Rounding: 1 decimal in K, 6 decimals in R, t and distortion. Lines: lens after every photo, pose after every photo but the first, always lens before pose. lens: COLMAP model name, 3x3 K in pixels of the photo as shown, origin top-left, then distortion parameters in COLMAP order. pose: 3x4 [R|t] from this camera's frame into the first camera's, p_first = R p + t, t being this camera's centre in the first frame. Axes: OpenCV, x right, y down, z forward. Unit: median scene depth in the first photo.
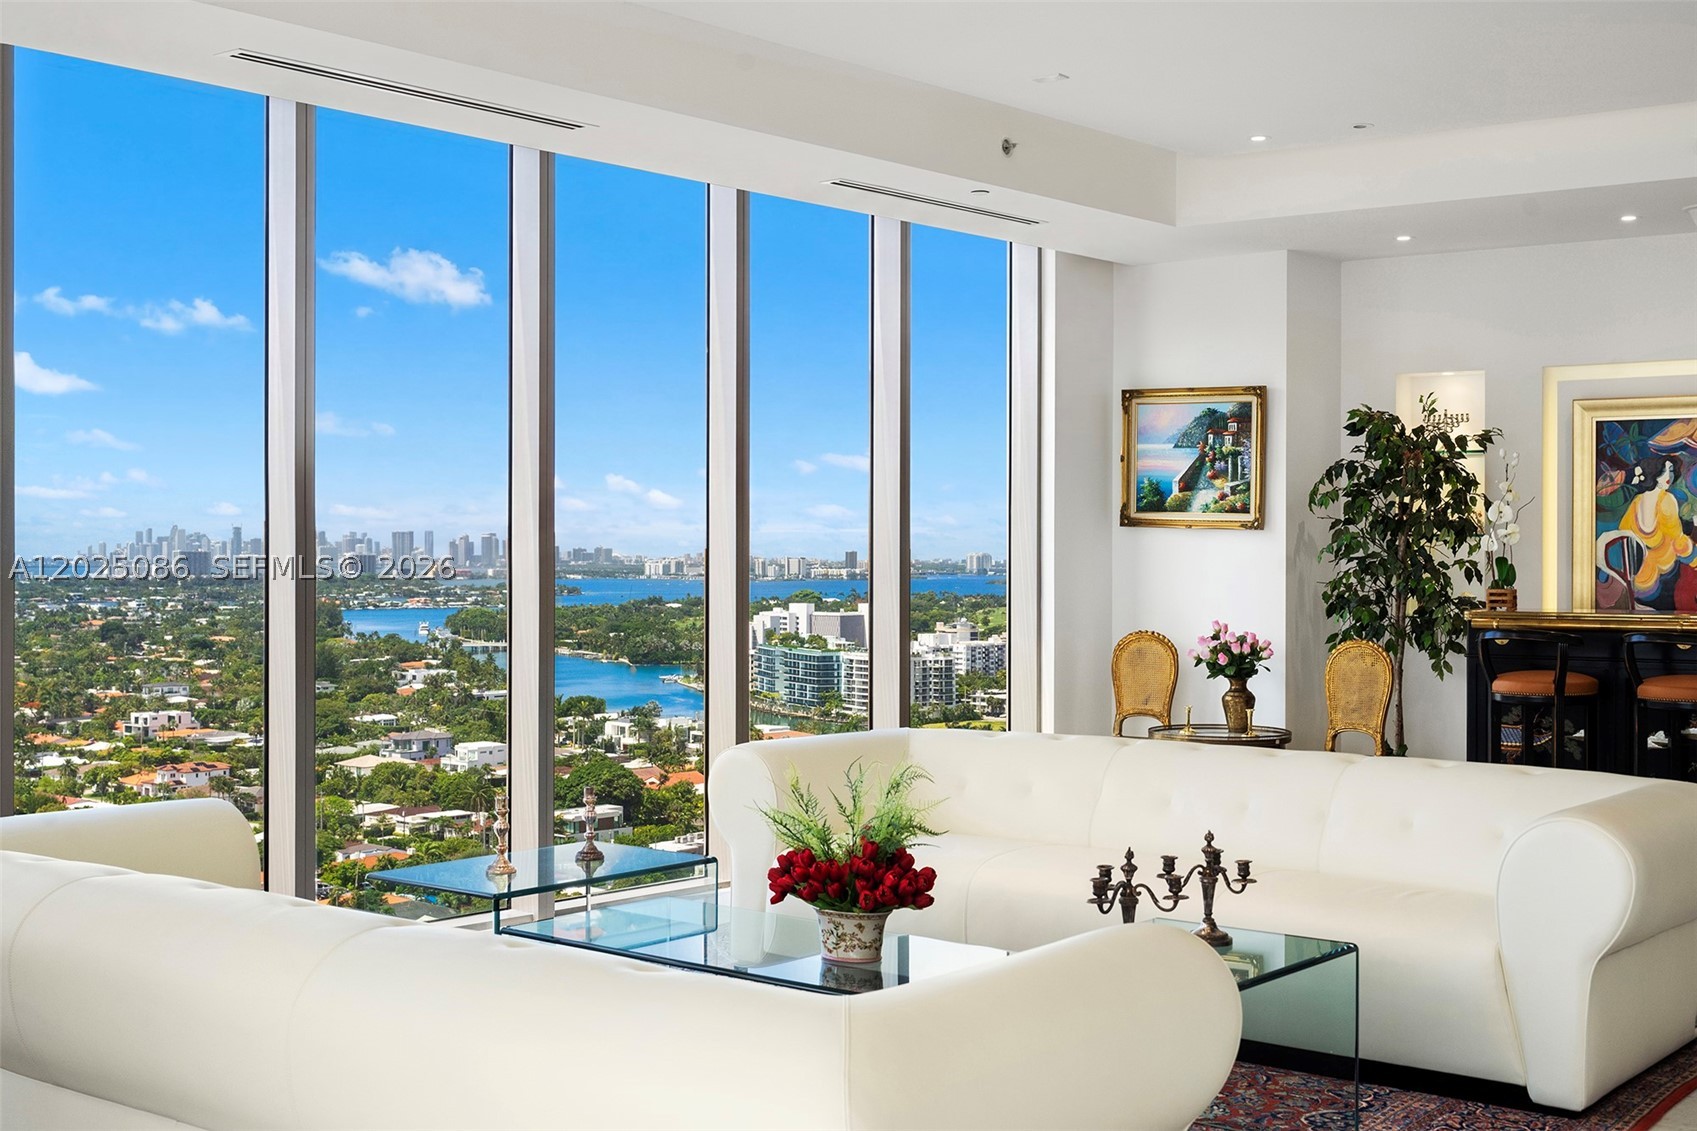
lens RADIAL K [[2019.8, 0, 848.5], [0, 2019.8, 565.5], [0, 0, 1]] dist [-0.004121, 0.027513]
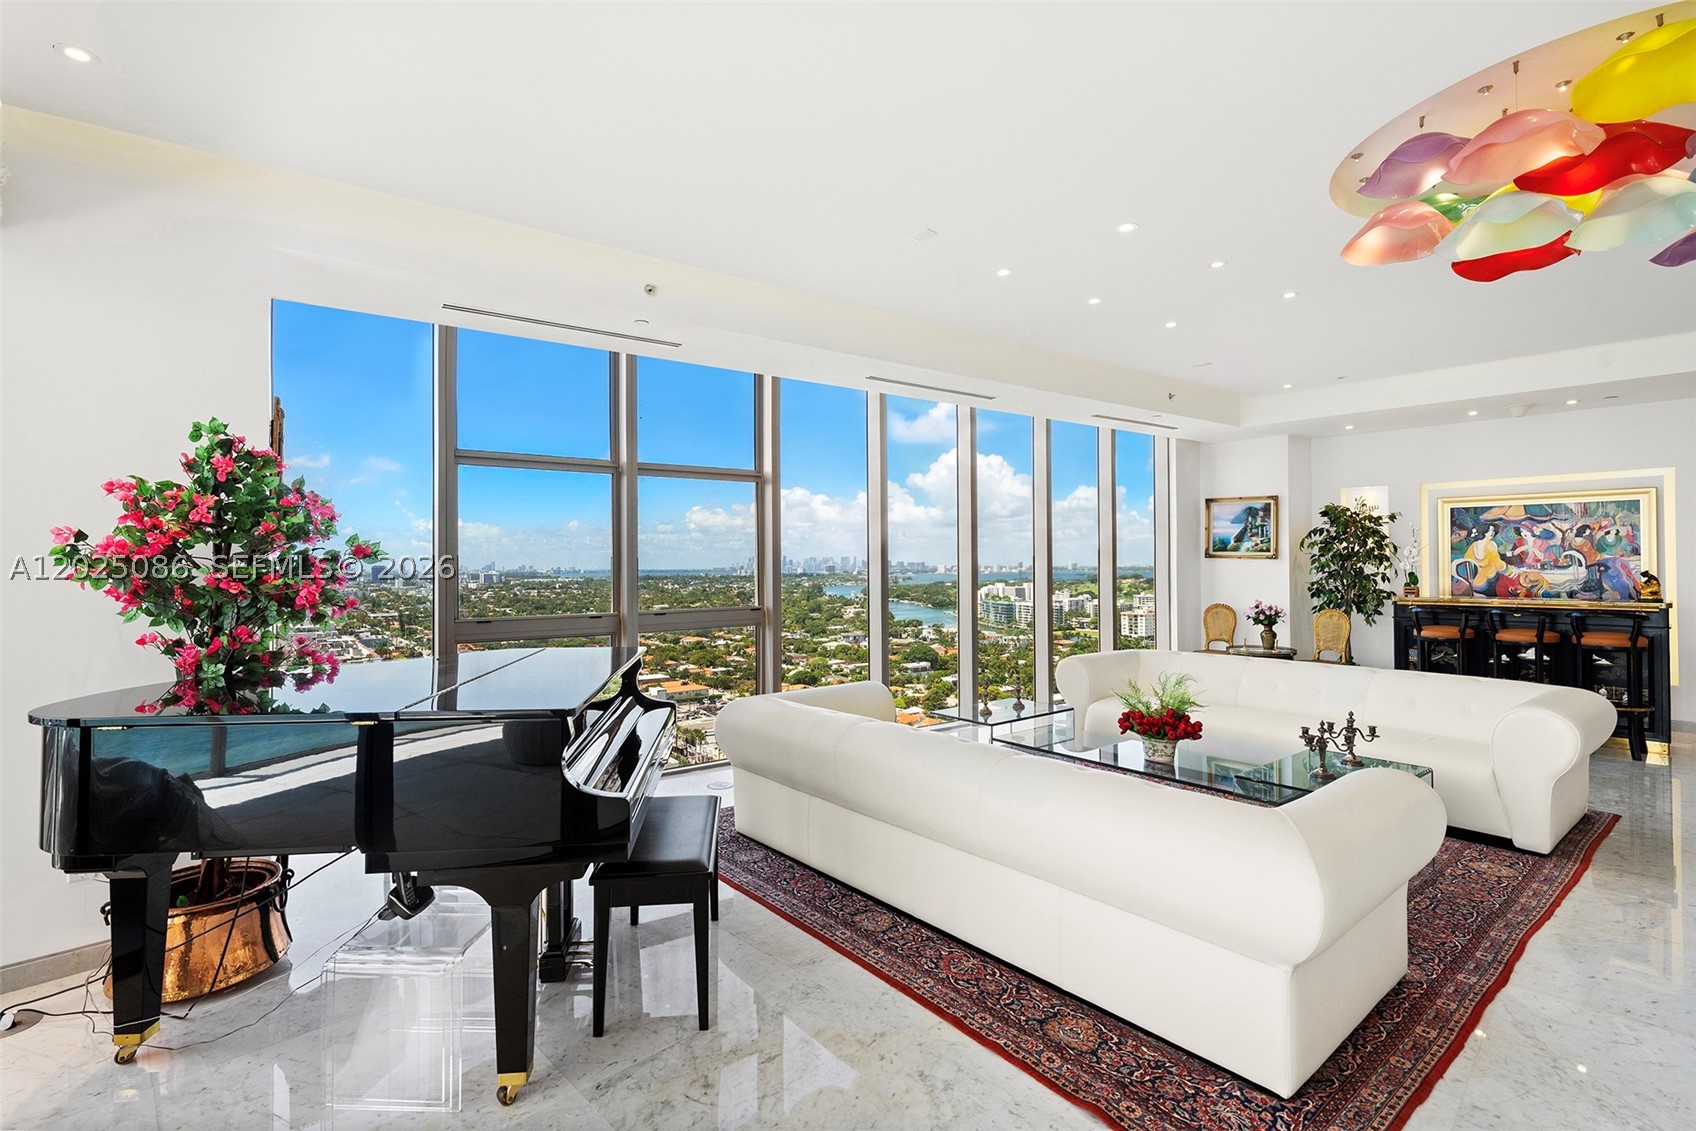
lens RADIAL K [[783.2, 0, 837.0], [0, 783.2, 559.3], [0, 0, 1]] dist [0.001268, -0.000246]
pose [[0.974624, -0.011384, -0.223560, -0.080028], [0.008749, 0.999880, -0.012775, -0.011051], [0.223678, 0.010494, 0.974607, 0.036638]]
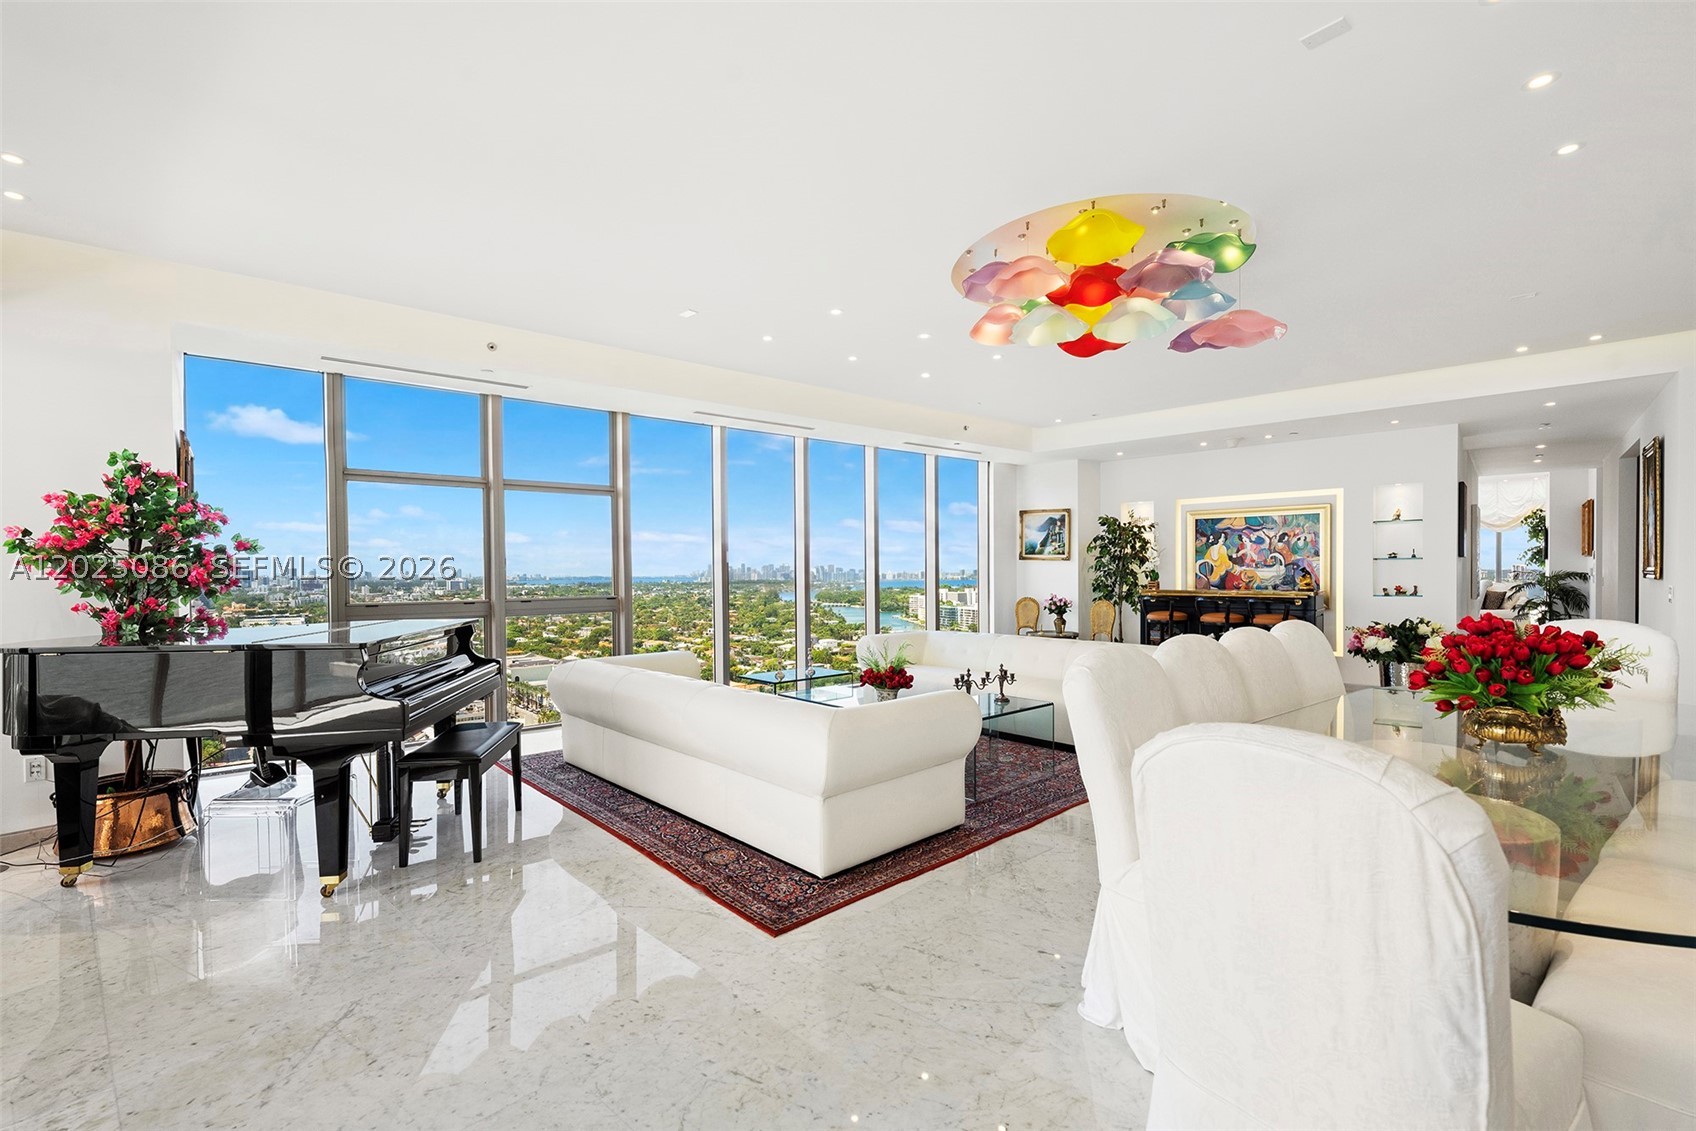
lens RADIAL K [[737.7, 0, 840.2], [0, 737.7, 586.3], [0, 0, 1]] dist [0.000176, 0.000284]
pose [[0.986512, -0.007093, -0.163533, 0.060522], [0.009504, 0.999857, 0.013965, 0.000314], [0.163410, -0.015331, 0.986439, -0.052137]]
